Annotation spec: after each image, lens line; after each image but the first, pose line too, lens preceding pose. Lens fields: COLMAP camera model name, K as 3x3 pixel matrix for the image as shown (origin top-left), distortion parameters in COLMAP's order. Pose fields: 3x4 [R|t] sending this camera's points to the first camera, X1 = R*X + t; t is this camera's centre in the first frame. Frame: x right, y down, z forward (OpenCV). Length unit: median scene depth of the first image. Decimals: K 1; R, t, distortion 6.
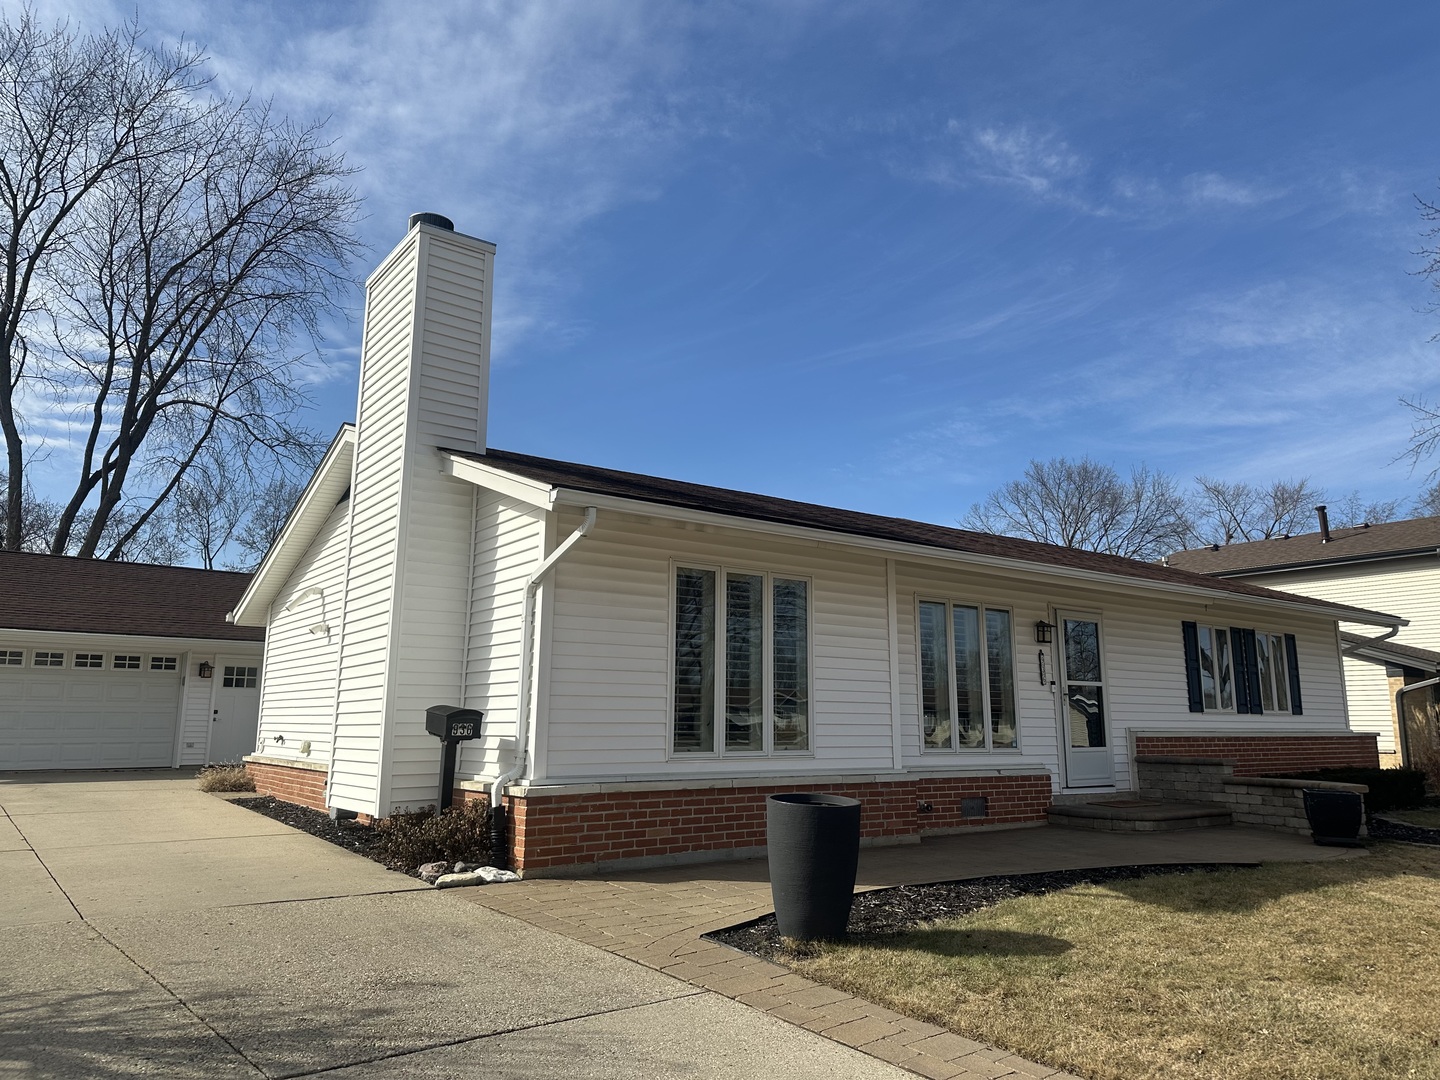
lens RADIAL K [[1018.6, 0, 728.7], [0, 1018.6, 524.5], [0, 0, 1]] dist [-0.003997, -0.004012]
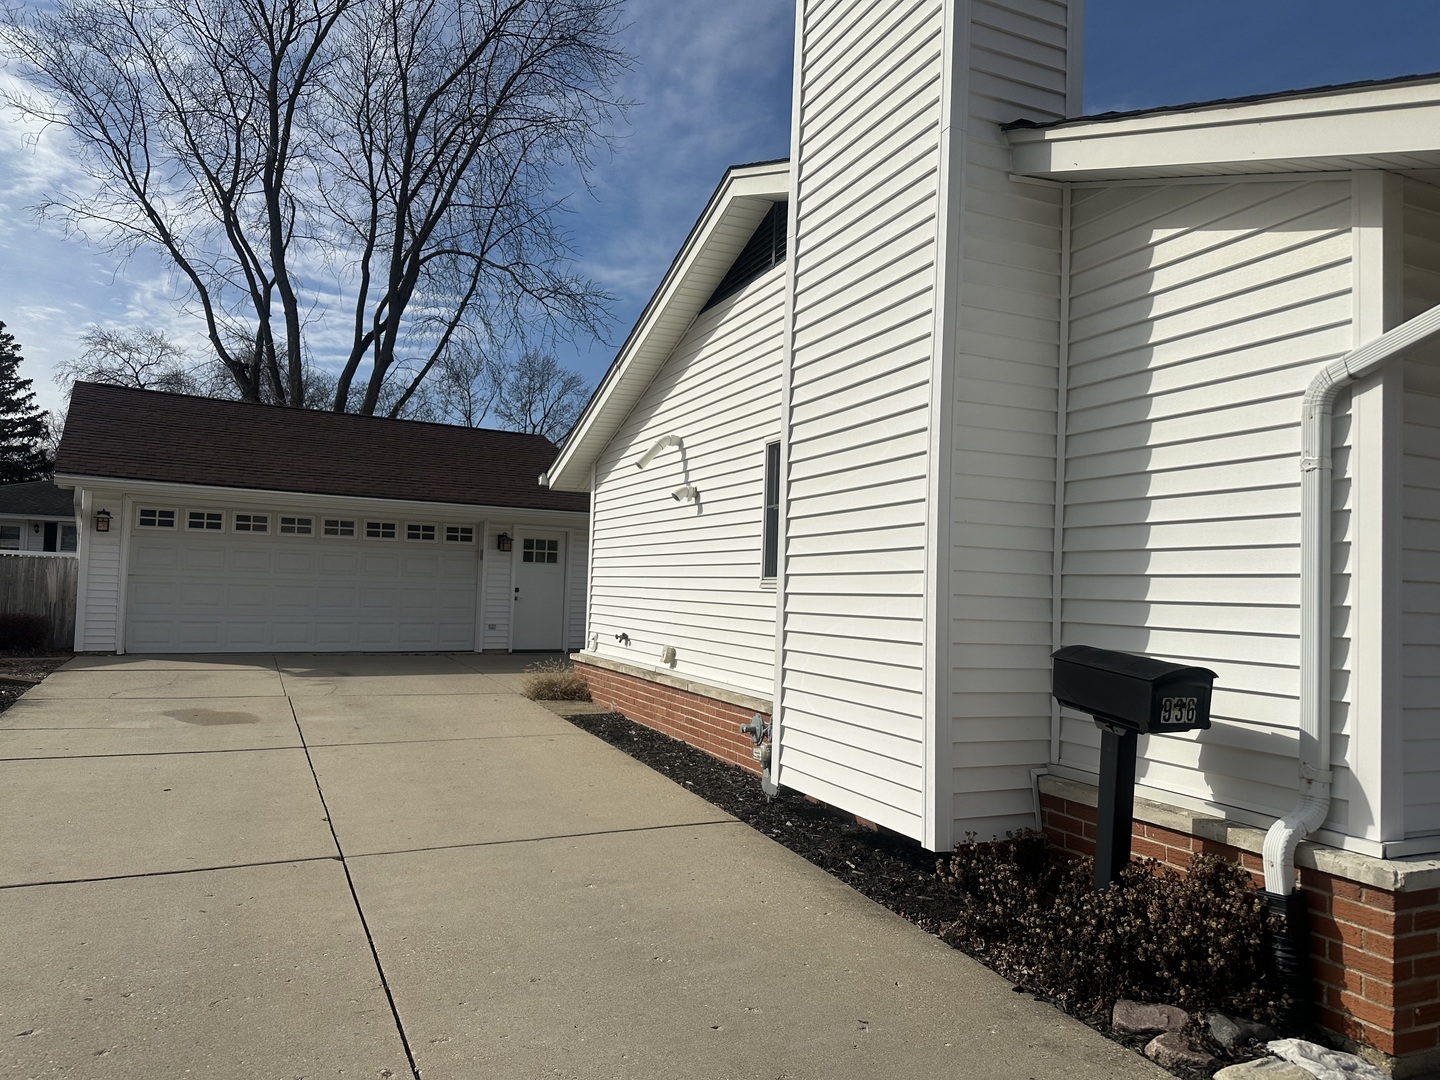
lens RADIAL K [[1012.8, 0, 742.0], [0, 1012.8, 559.3], [0, 0, 1]] dist [0.052540, -0.119792]
pose [[0.978392, 0.021549, -0.205634, -0.168655], [0.011151, 0.987607, 0.156552, 0.029572], [0.206459, -0.155462, 0.966026, 0.249606]]
